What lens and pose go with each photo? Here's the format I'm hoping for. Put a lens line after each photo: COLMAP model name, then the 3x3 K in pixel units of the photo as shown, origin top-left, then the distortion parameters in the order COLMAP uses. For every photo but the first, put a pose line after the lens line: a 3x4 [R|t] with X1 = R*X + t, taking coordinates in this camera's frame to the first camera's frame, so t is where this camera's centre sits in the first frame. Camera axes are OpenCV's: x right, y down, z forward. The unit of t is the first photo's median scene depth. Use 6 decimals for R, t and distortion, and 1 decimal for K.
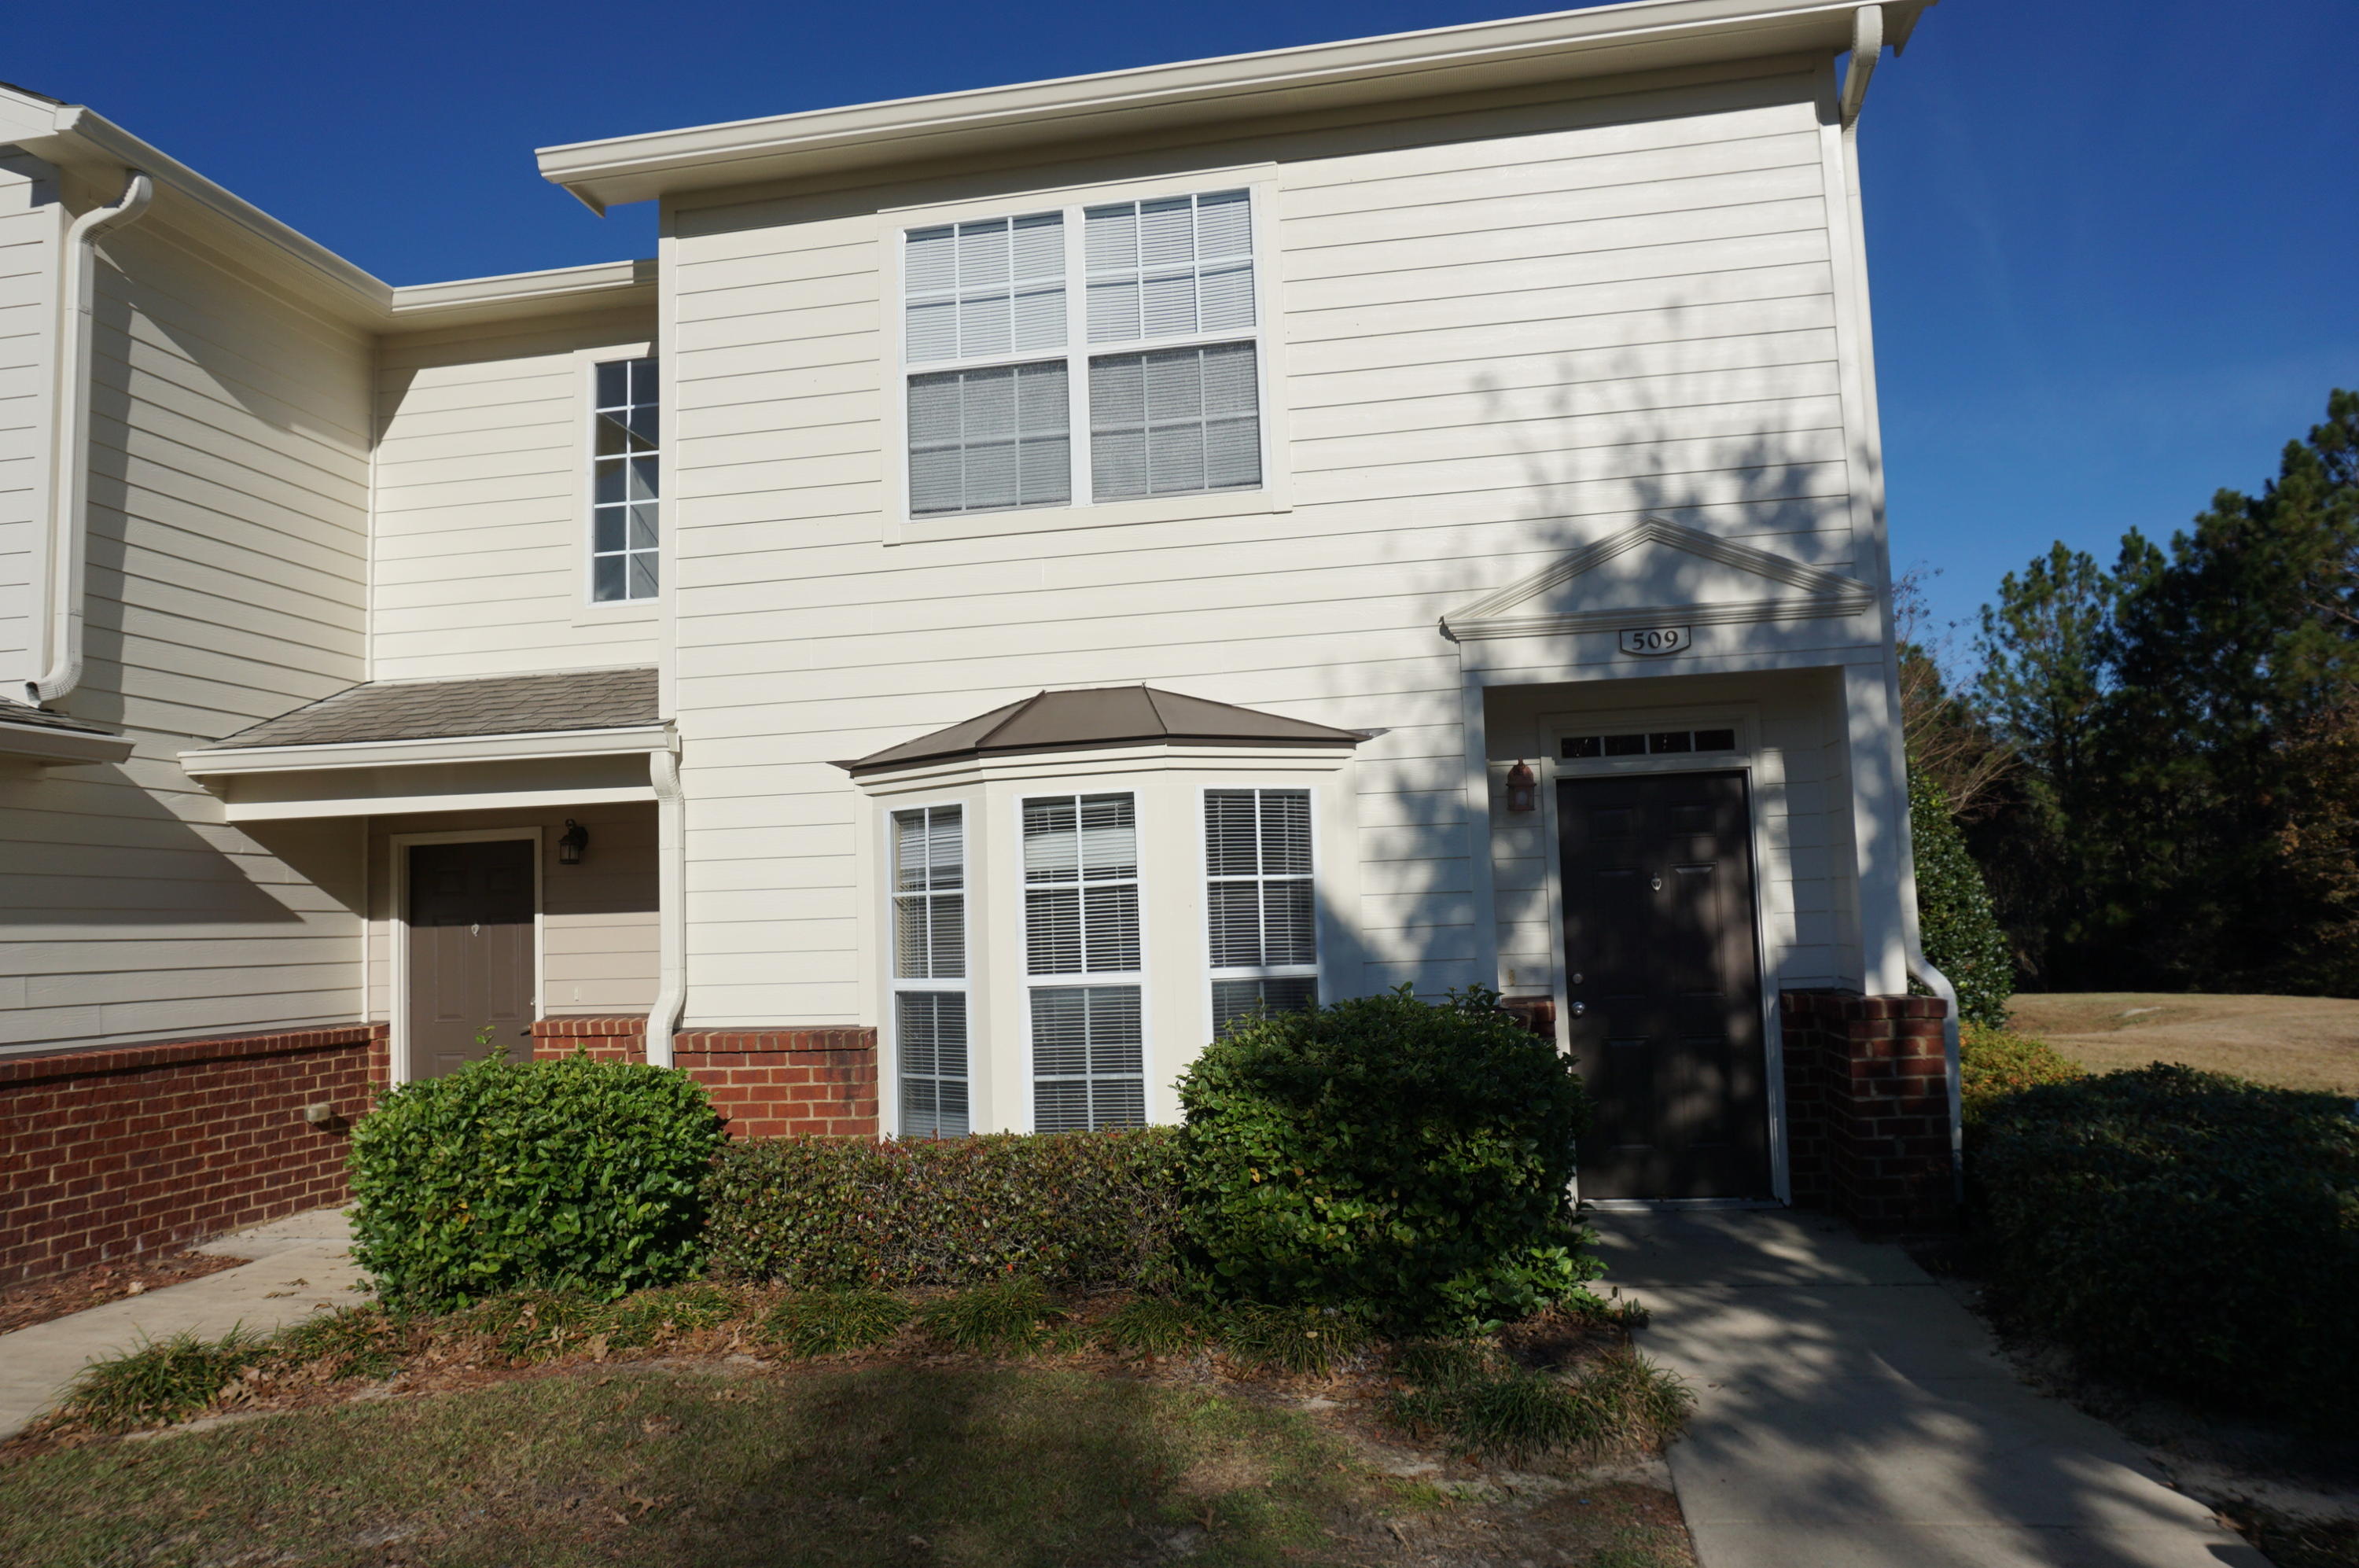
lens RADIAL K [[1594.4, 0, 1174.2], [0, 1594.4, 792.0], [0, 0, 1]] dist [-0.051972, 0.035096]
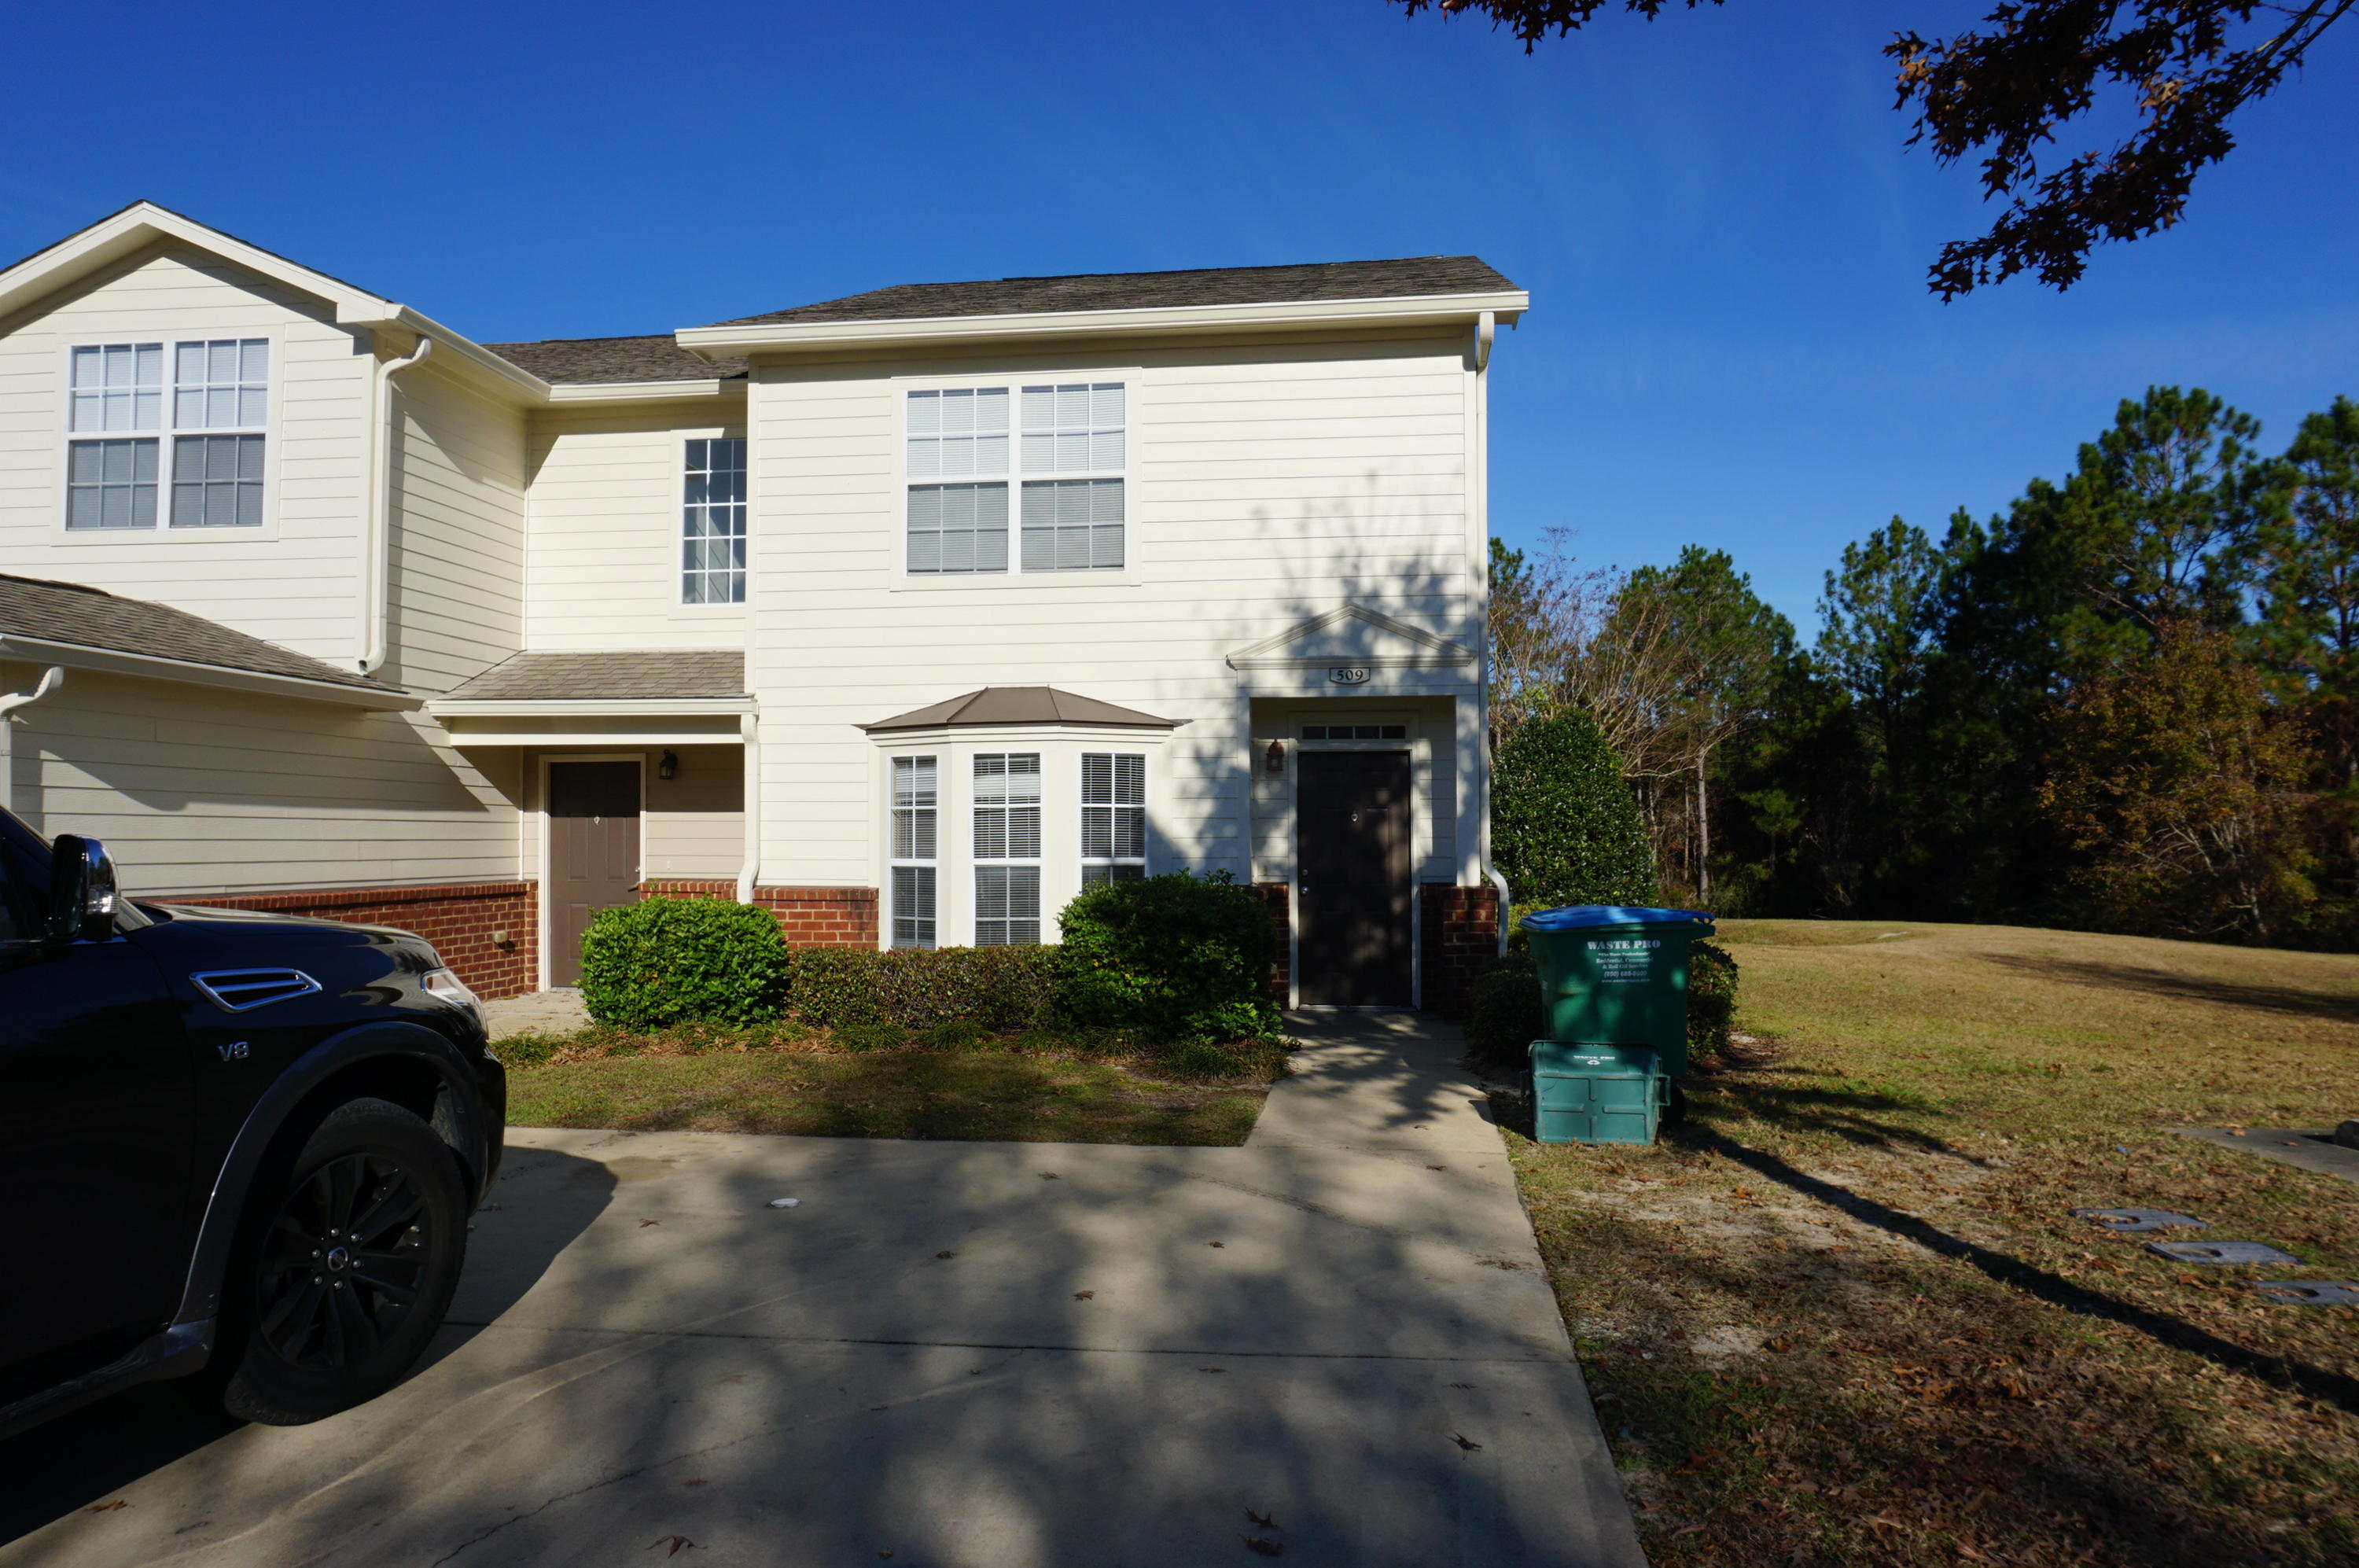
lens RADIAL K [[1594.4, 0, 1167.8], [0, 1594.4, 785.1], [0, 0, 1]] dist [-0.051972, 0.035096]
pose [[0.998115, 0.034769, 0.050563, 0.024027], [-0.037276, 0.998078, 0.049512, -0.050614], [-0.048744, -0.051304, 0.997493, -0.650273]]
